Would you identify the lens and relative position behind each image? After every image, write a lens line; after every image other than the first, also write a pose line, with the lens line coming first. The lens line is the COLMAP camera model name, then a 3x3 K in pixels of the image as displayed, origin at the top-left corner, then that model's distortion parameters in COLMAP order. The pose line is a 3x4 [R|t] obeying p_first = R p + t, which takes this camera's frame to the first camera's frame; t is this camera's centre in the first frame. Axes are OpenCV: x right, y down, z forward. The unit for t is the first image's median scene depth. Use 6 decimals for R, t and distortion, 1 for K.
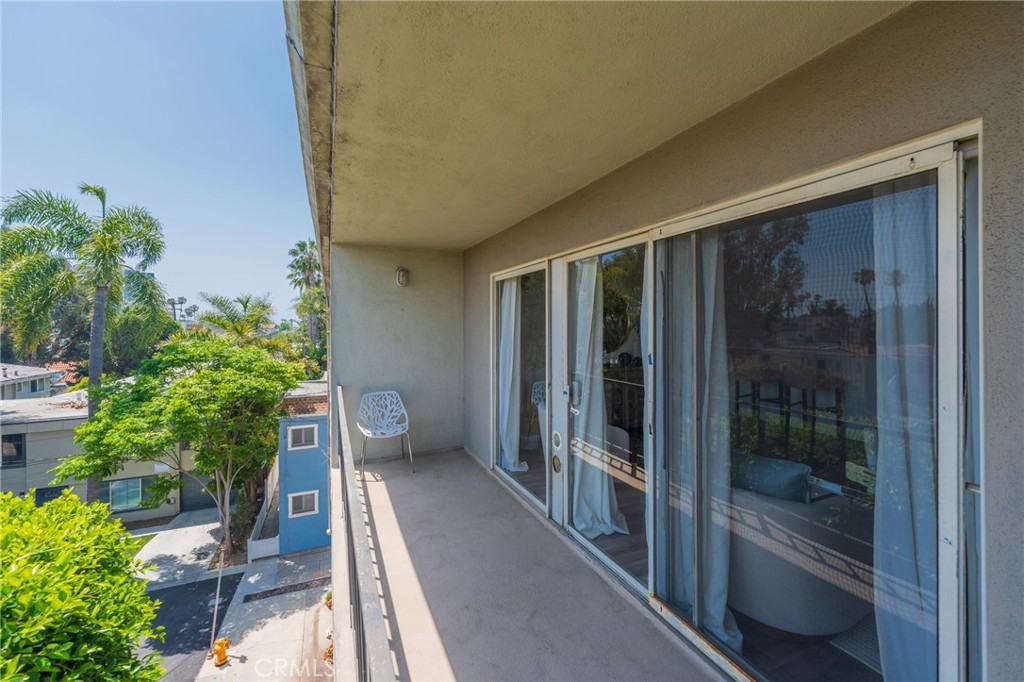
lens RADIAL K [[416.7, 0, 512.5], [0, 416.7, 330.1], [0, 0, 1]] dist [-0.003139, -0.000414]
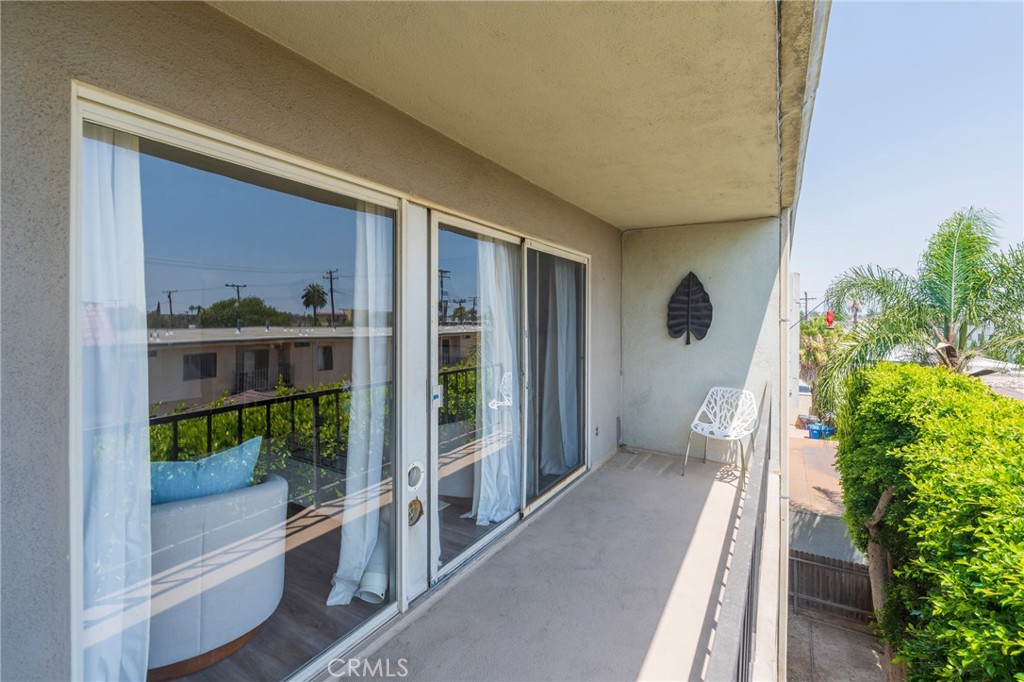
lens RADIAL K [[416.7, 0, 520.9], [0, 416.7, 320.0], [0, 0, 1]] dist [-0.003139, -0.000414]
pose [[-0.564943, -0.005694, 0.825110, -0.793266], [0.003147, 0.999954, 0.009055, 0.012458], [-0.825124, 0.007712, -0.564899, 1.816732]]
